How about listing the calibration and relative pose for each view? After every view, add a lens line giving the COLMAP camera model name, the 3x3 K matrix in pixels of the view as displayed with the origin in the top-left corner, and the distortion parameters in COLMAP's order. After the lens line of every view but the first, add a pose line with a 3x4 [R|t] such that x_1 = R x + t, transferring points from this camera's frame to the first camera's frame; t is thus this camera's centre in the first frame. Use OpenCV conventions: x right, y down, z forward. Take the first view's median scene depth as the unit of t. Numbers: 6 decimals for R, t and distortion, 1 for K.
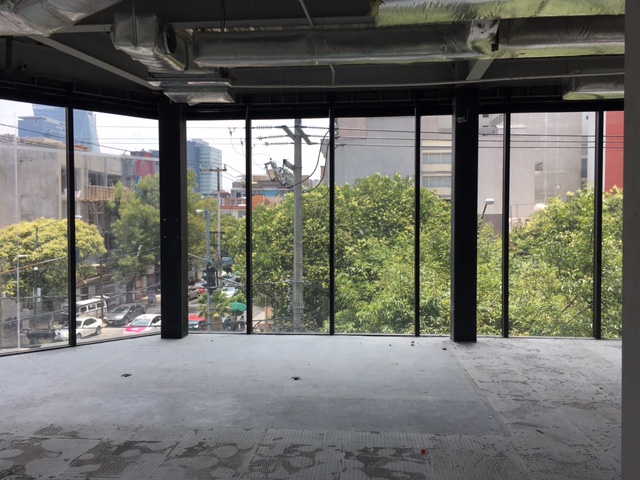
lens RADIAL K [[542.2, 0, 323.3], [0, 542.2, 237.9], [0, 0, 1]] dist [0.067849, -0.046507]
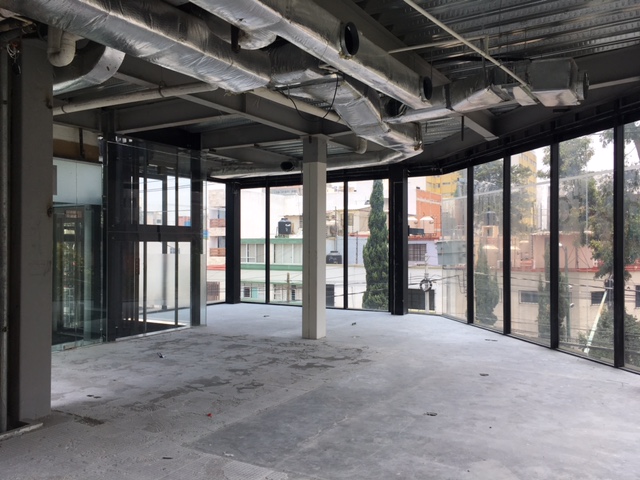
lens RADIAL K [[542.2, 0, 322.5], [0, 542.2, 242.0], [0, 0, 1]] dist [0.067849, -0.046507]
pose [[-0.448737, -0.001288, -0.893663, 0.956245], [-0.019427, 0.999777, 0.008314, -0.036542], [0.893453, 0.021092, -0.448661, 1.403730]]
